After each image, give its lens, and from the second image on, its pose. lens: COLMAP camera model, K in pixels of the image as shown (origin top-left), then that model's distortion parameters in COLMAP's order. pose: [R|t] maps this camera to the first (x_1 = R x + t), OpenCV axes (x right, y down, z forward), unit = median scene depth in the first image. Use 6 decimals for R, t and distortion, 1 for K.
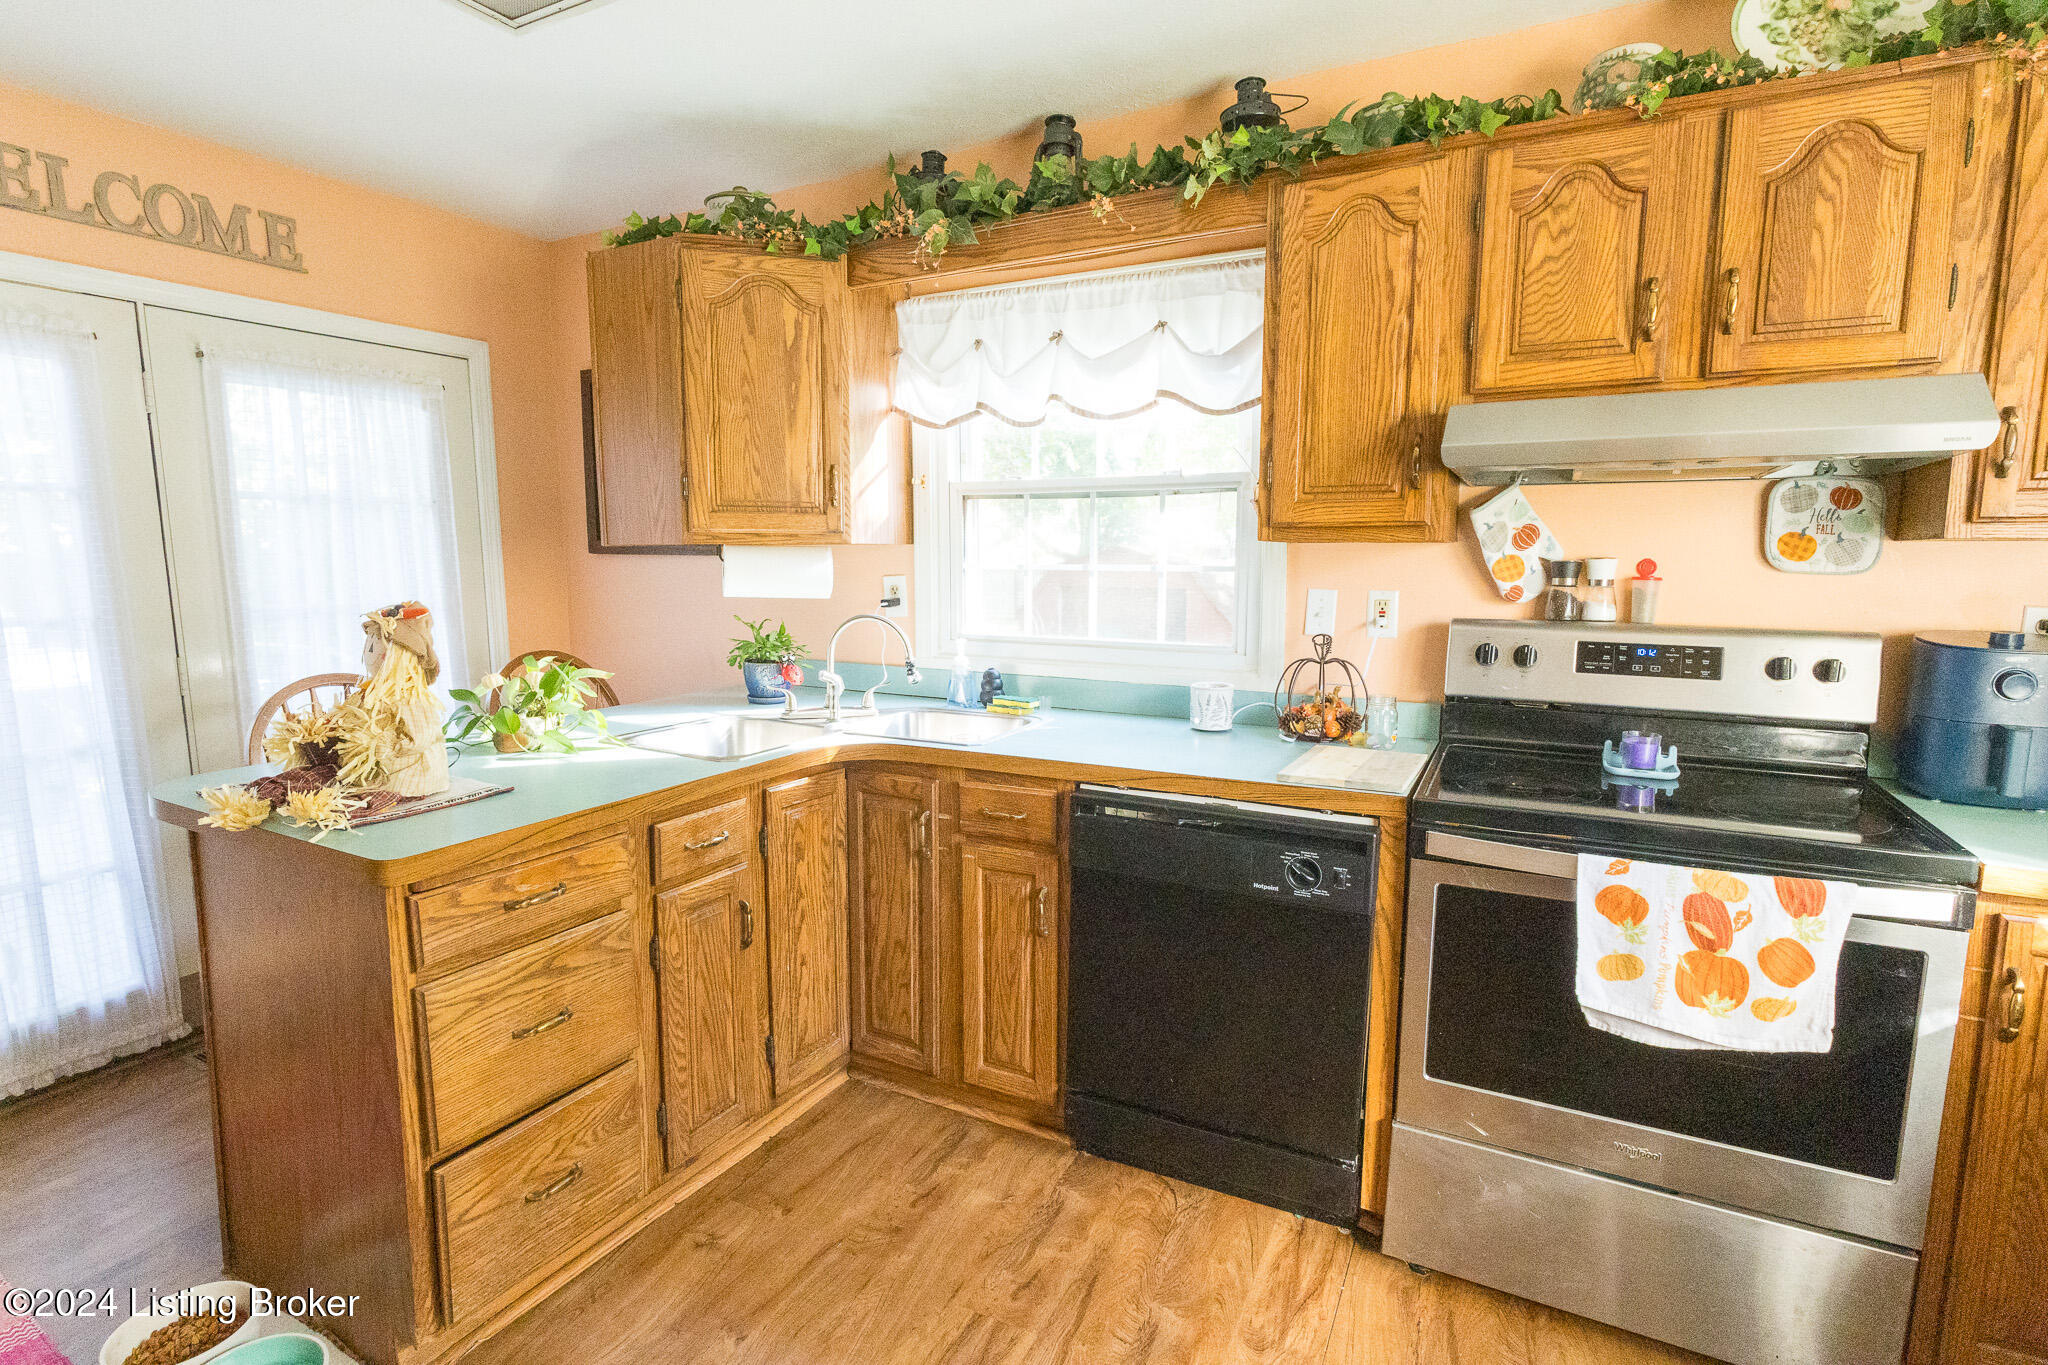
lens RADIAL K [[987.6, 0, 1024.0], [0, 987.6, 682.5], [0, 0, 1]] dist [-0.012583, 0.000998]
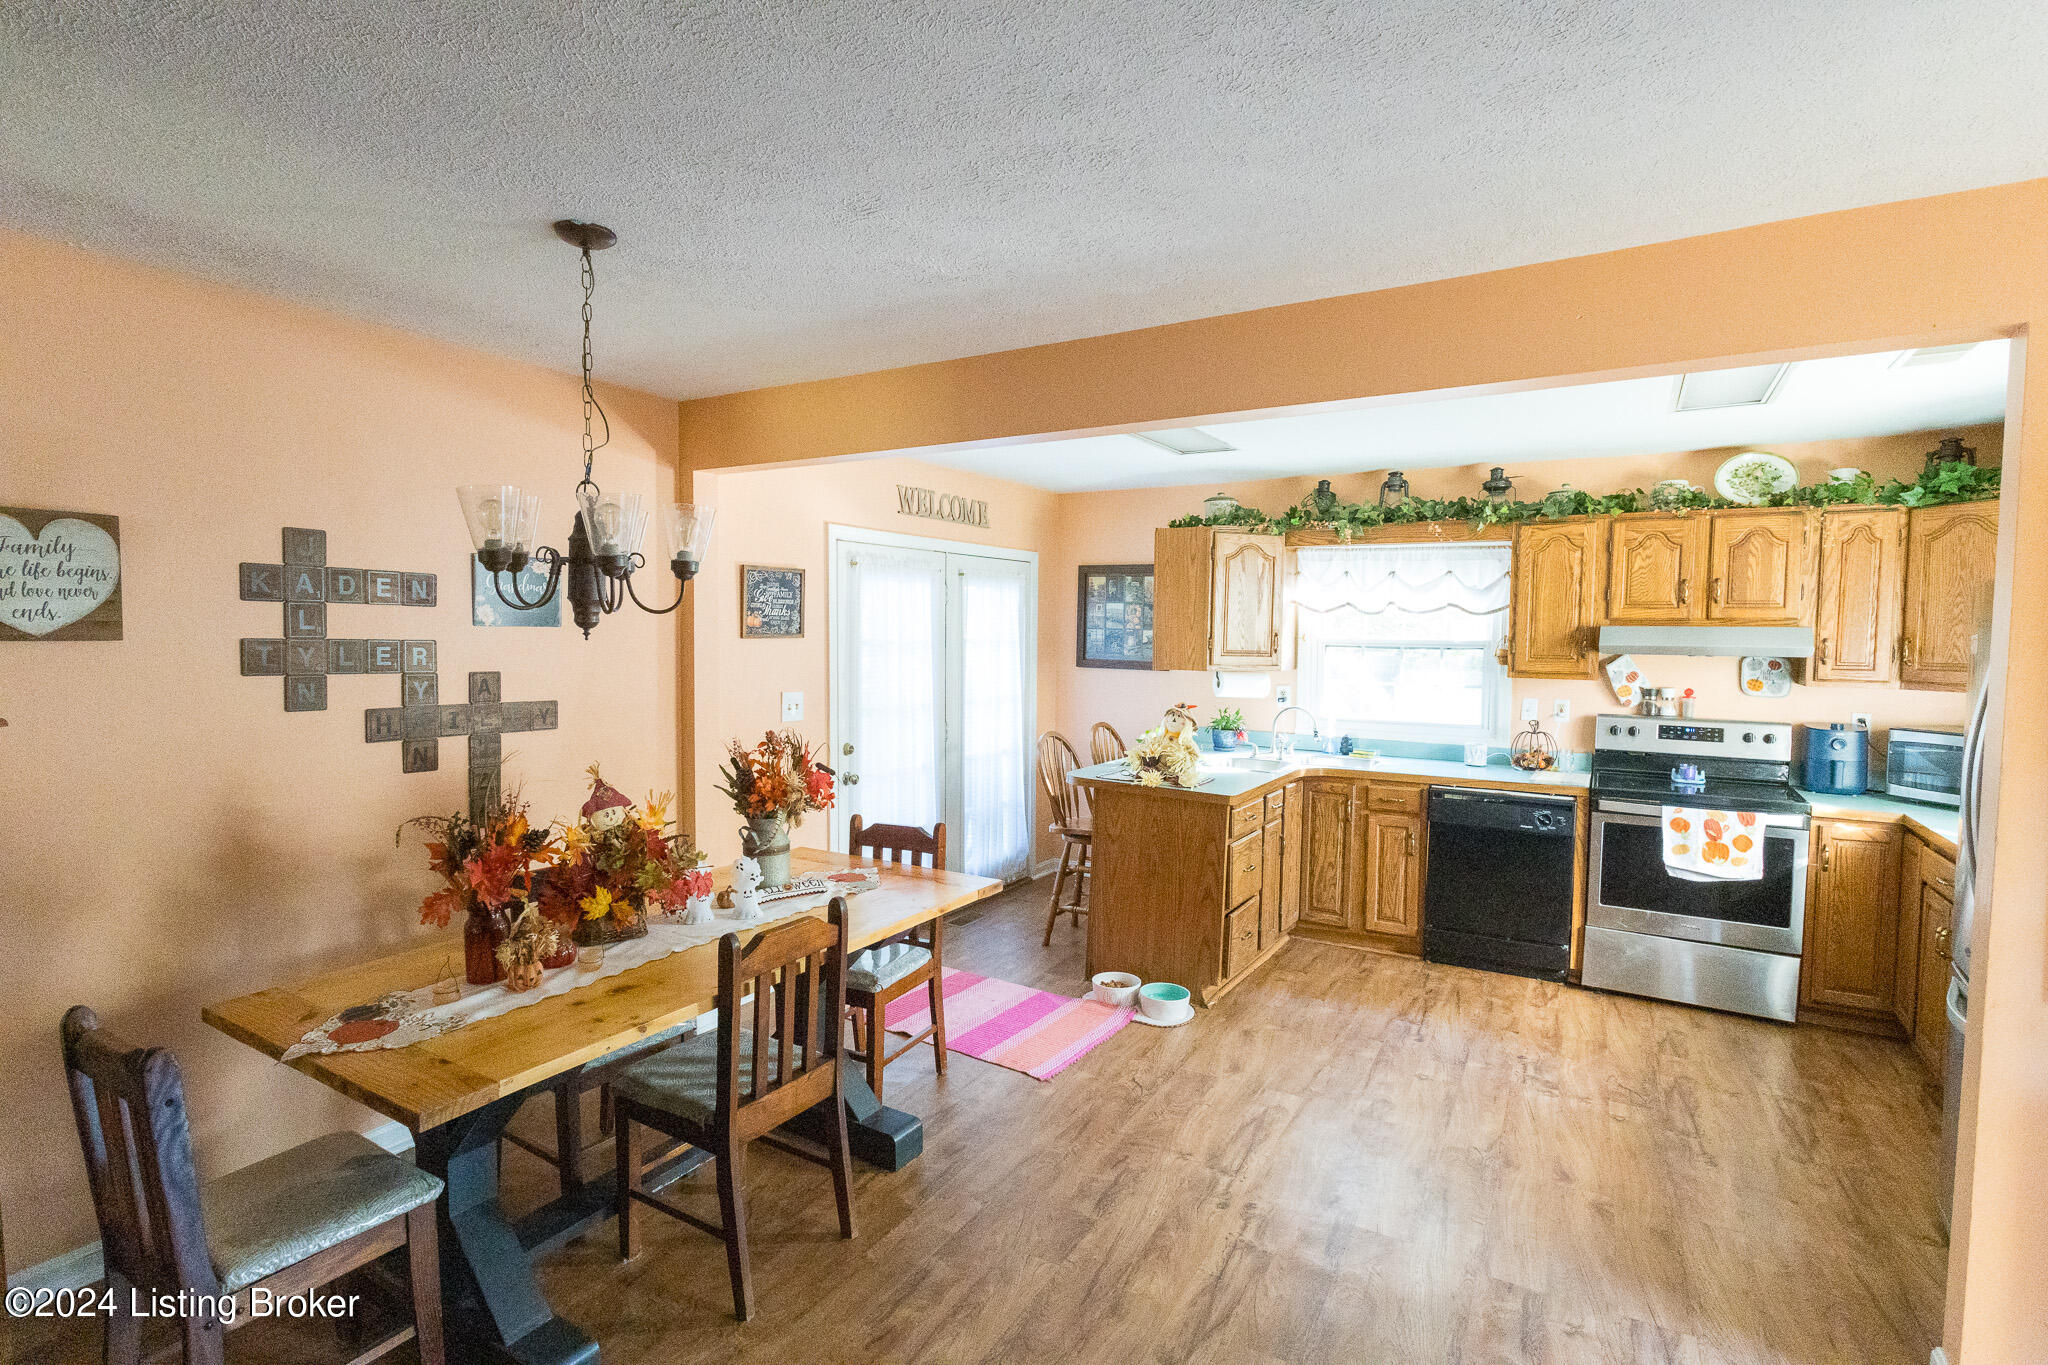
lens RADIAL K [[994.5, 0, 1024.0], [0, 994.5, 682.5], [0, 0, 1]] dist [-0.008389, 0.000323]
pose [[0.998708, 0.013092, -0.049108, -0.711875], [-0.016915, 0.996790, -0.078250, 0.058046], [0.047925, 0.078979, 0.995724, -1.224608]]
